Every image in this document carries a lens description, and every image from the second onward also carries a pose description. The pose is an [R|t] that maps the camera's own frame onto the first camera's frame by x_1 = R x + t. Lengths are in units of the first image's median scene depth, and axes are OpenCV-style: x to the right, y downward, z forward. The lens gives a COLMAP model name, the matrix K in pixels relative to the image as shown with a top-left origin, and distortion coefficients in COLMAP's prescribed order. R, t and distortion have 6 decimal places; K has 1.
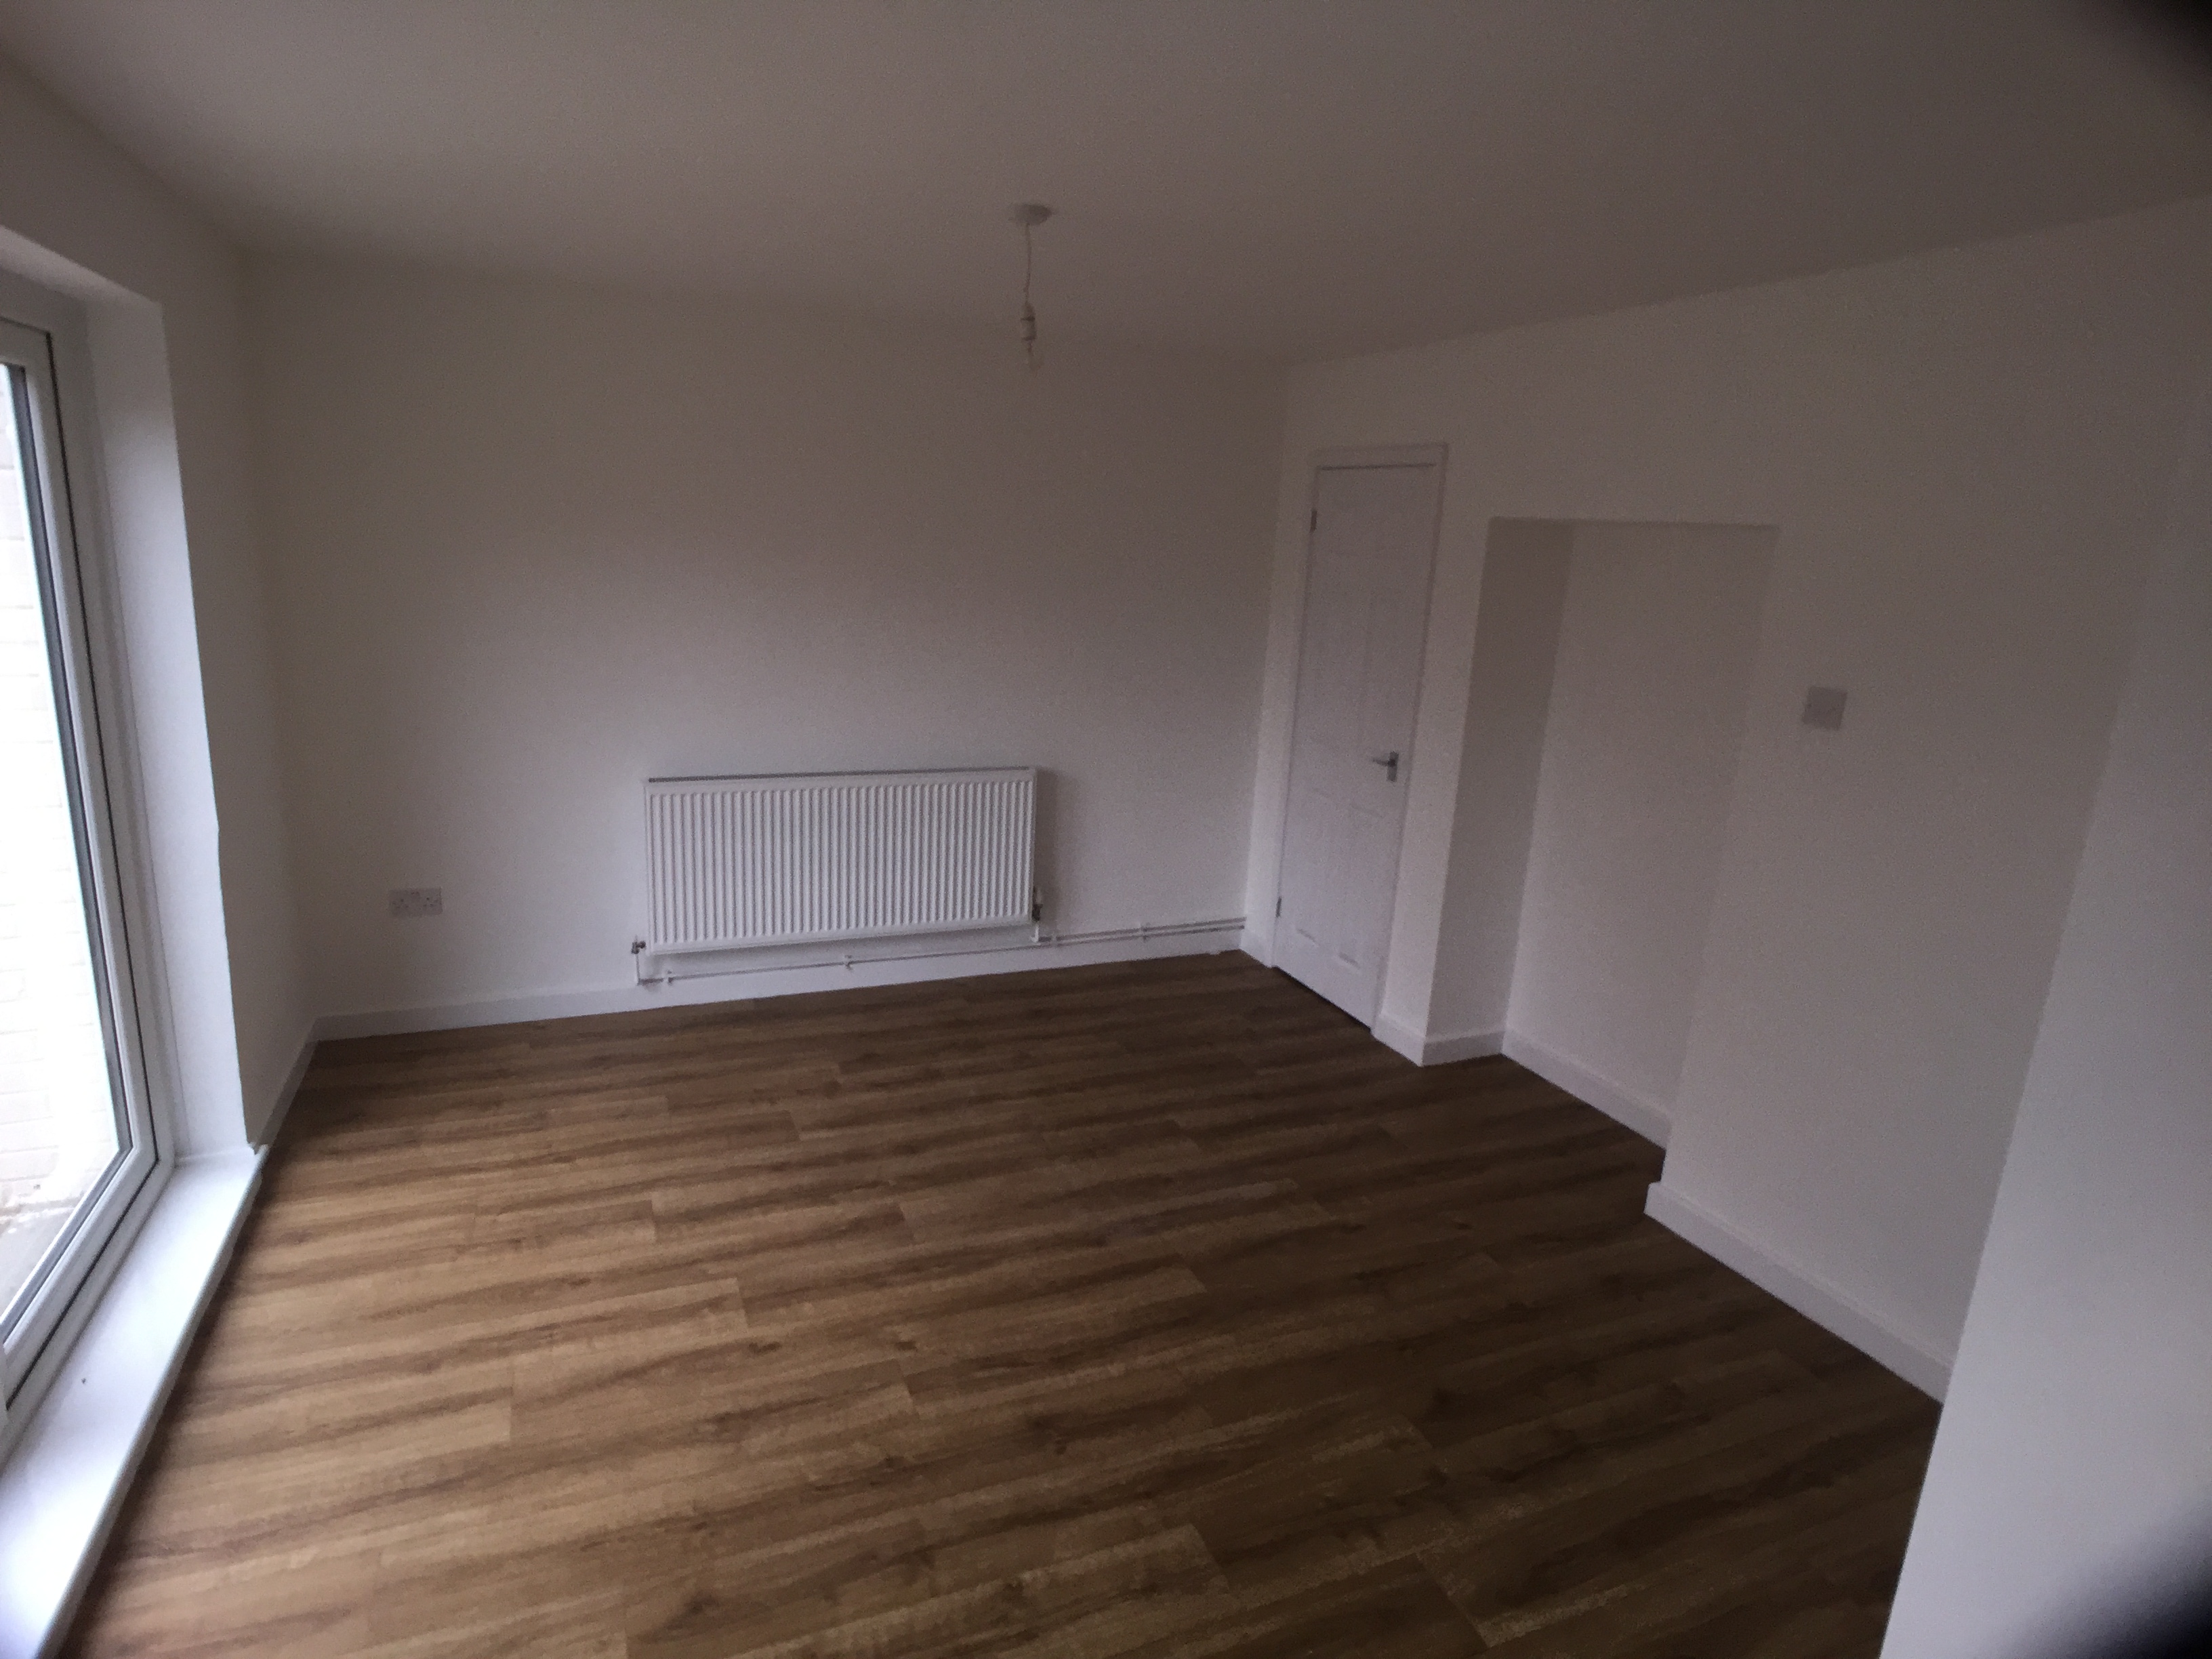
lens RADIAL K [[1240.5, 0, 1076.4], [0, 1240.5, 819.1], [0, 0, 1]] dist [-0.047110, 0.034474]
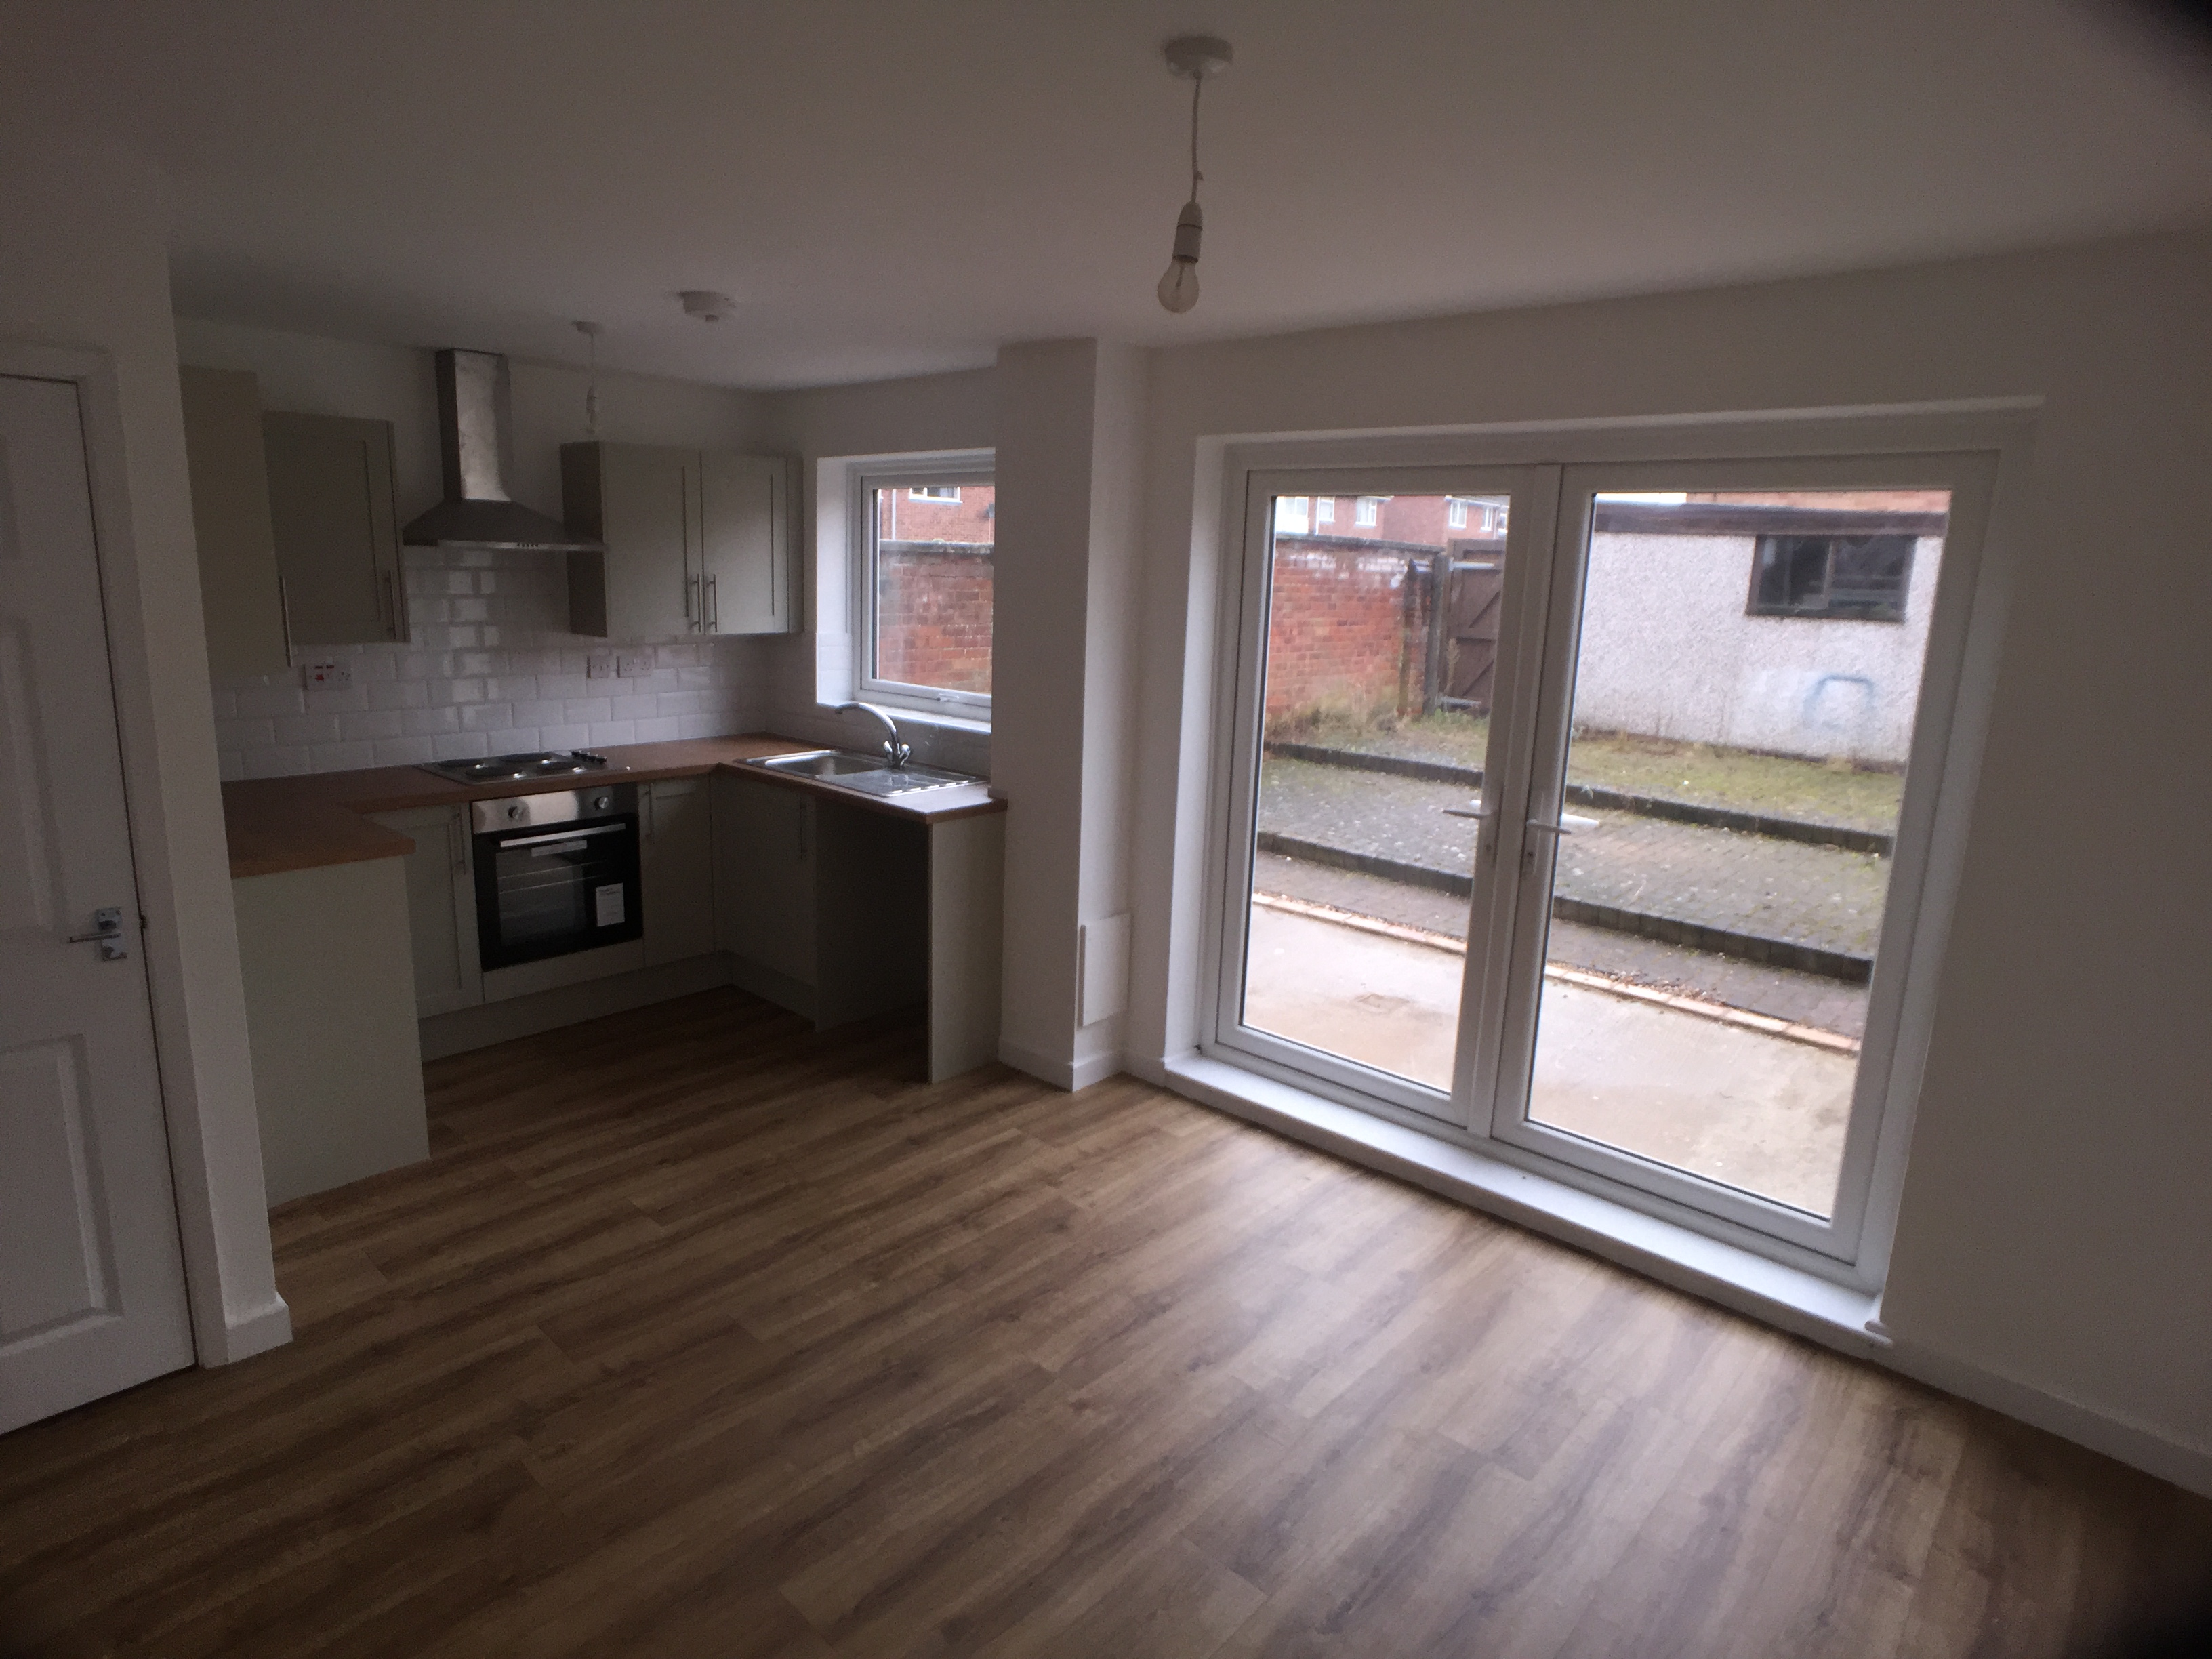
lens RADIAL K [[1240.5, 0, 1076.4], [0, 1240.5, 819.1], [0, 0, 1]] dist [-0.047110, 0.034474]
pose [[-0.907392, 0.007958, -0.420211, 0.250813], [-0.171877, 0.905366, 0.388292, -0.343873], [0.383535, 0.424557, -0.820154, 1.488724]]
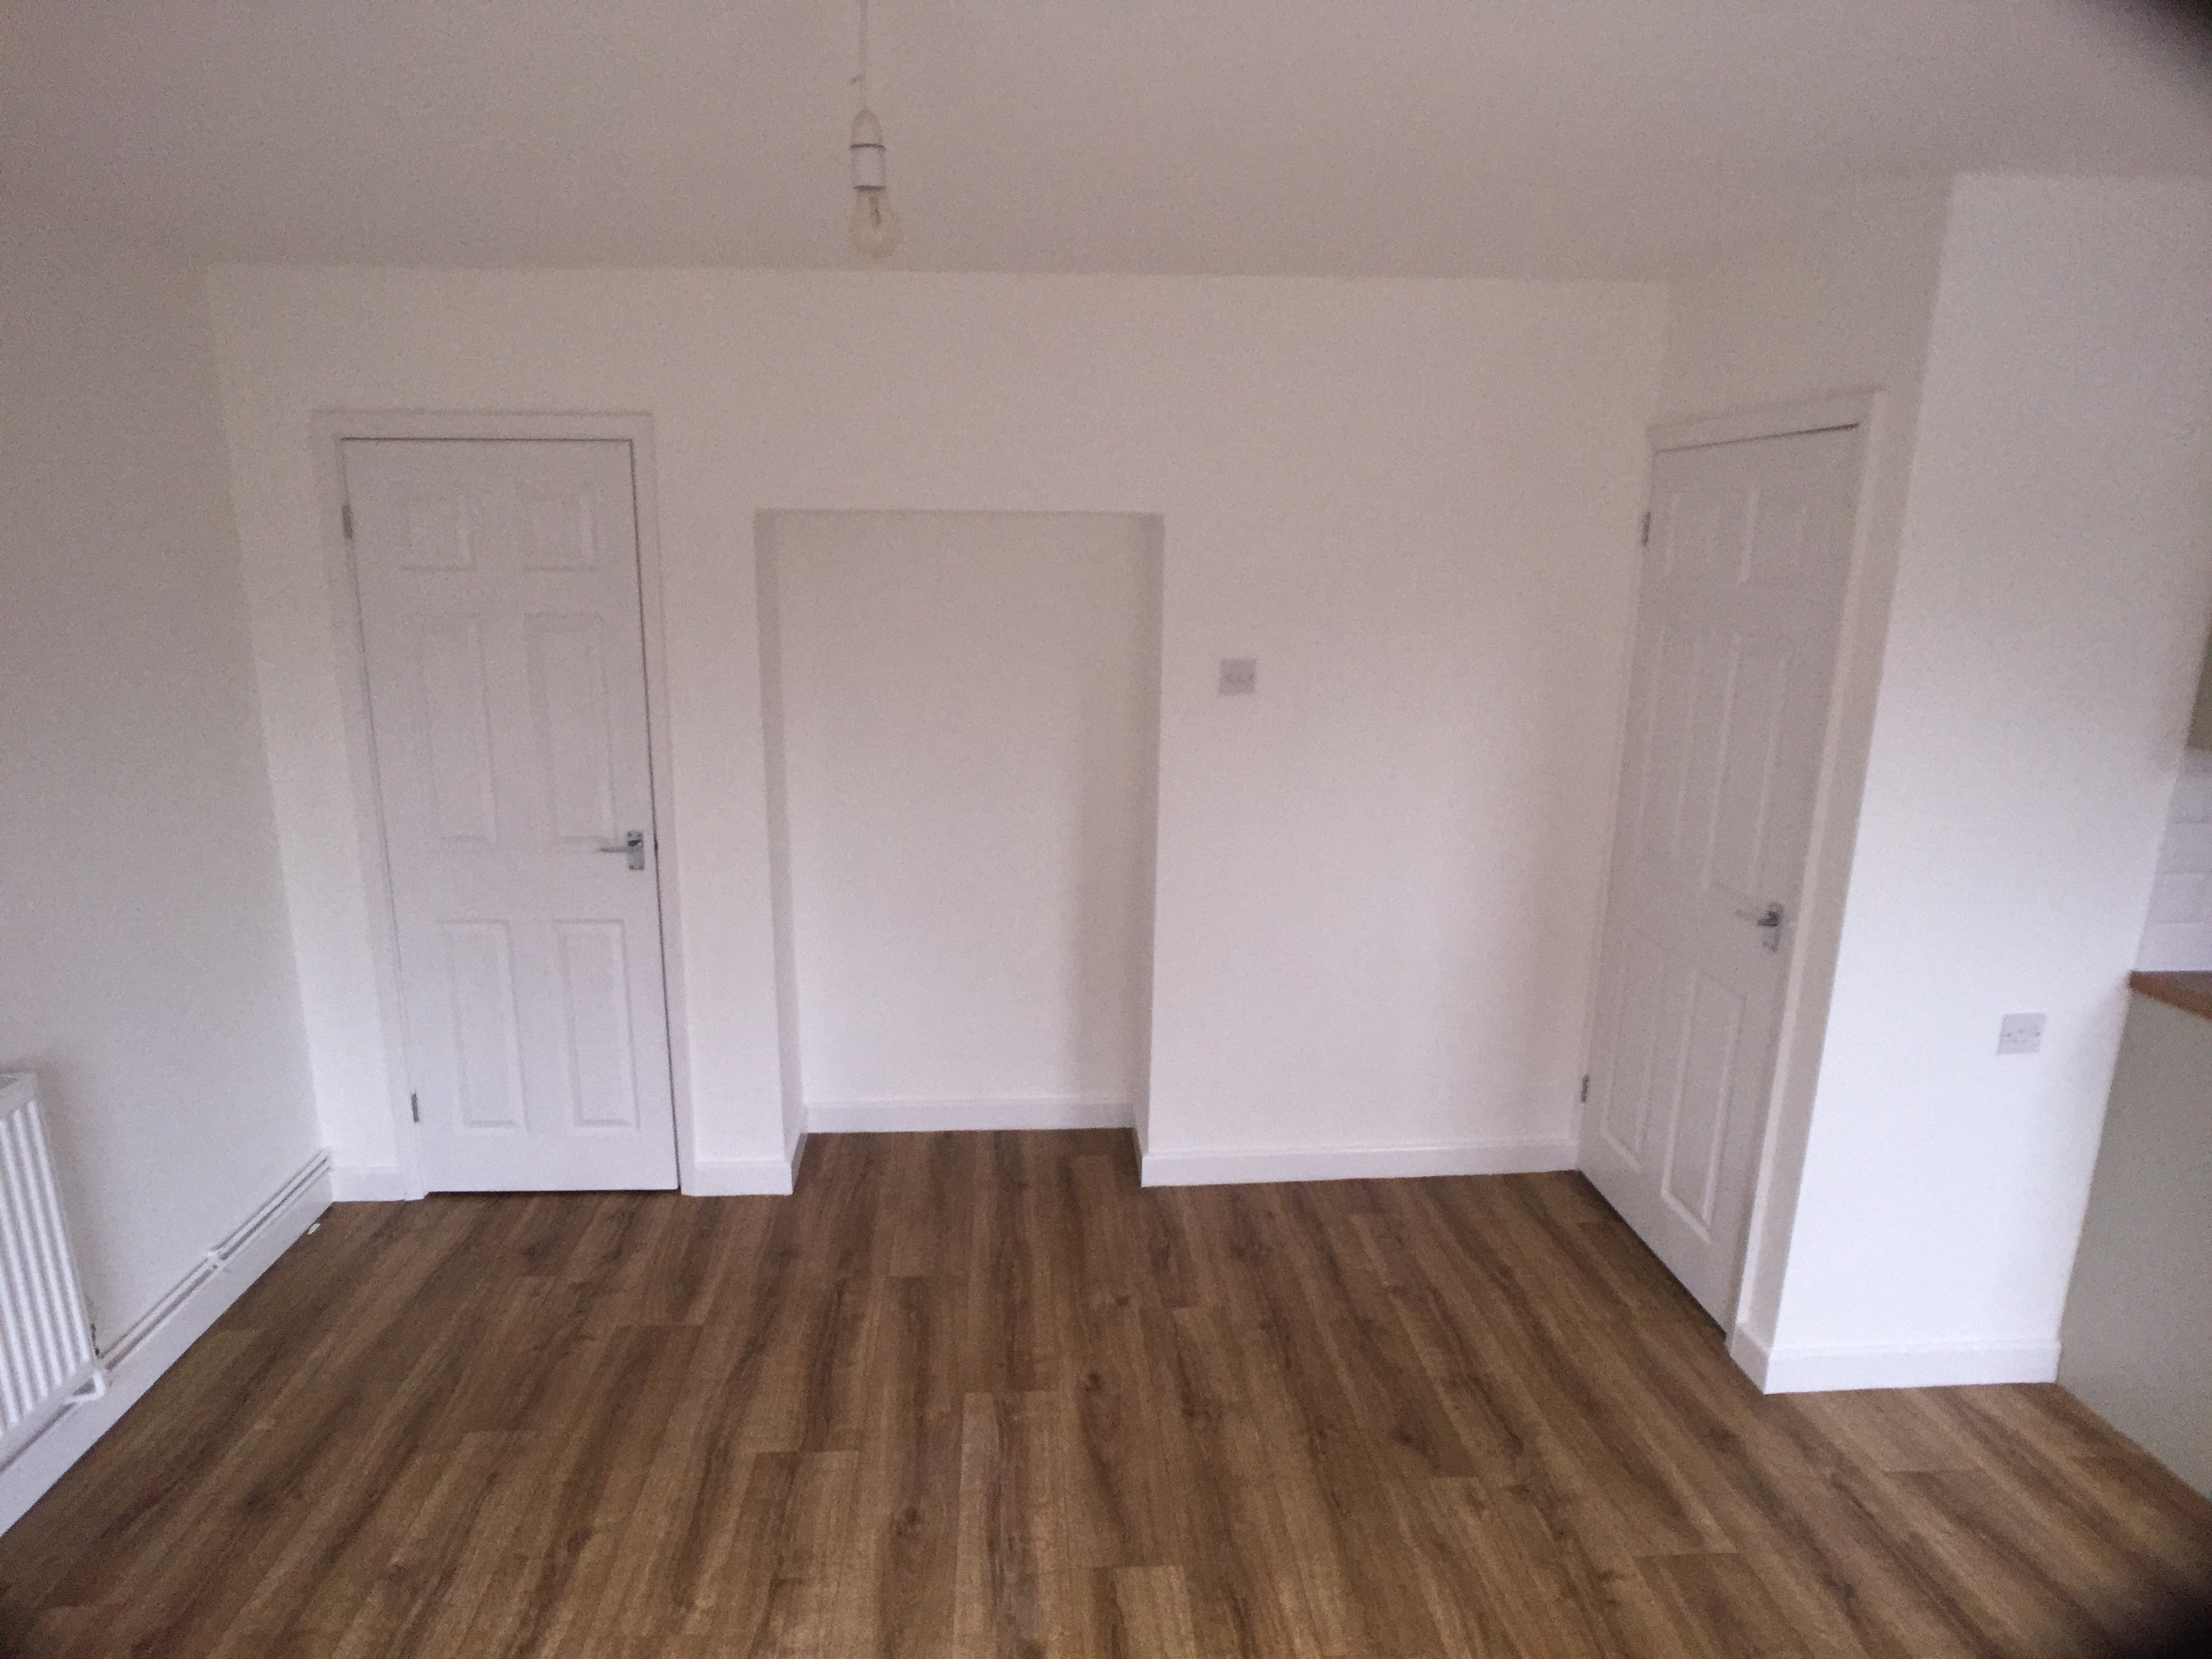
lens RADIAL K [[1240.5, 0, 1076.4], [0, 1240.5, 819.1], [0, 0, 1]] dist [-0.047110, 0.034474]
pose [[0.324492, -0.254068, 0.911128, -0.483234], [0.225675, 0.956229, 0.186272, -0.206299], [-0.918573, 0.145175, 0.367625, 0.728507]]
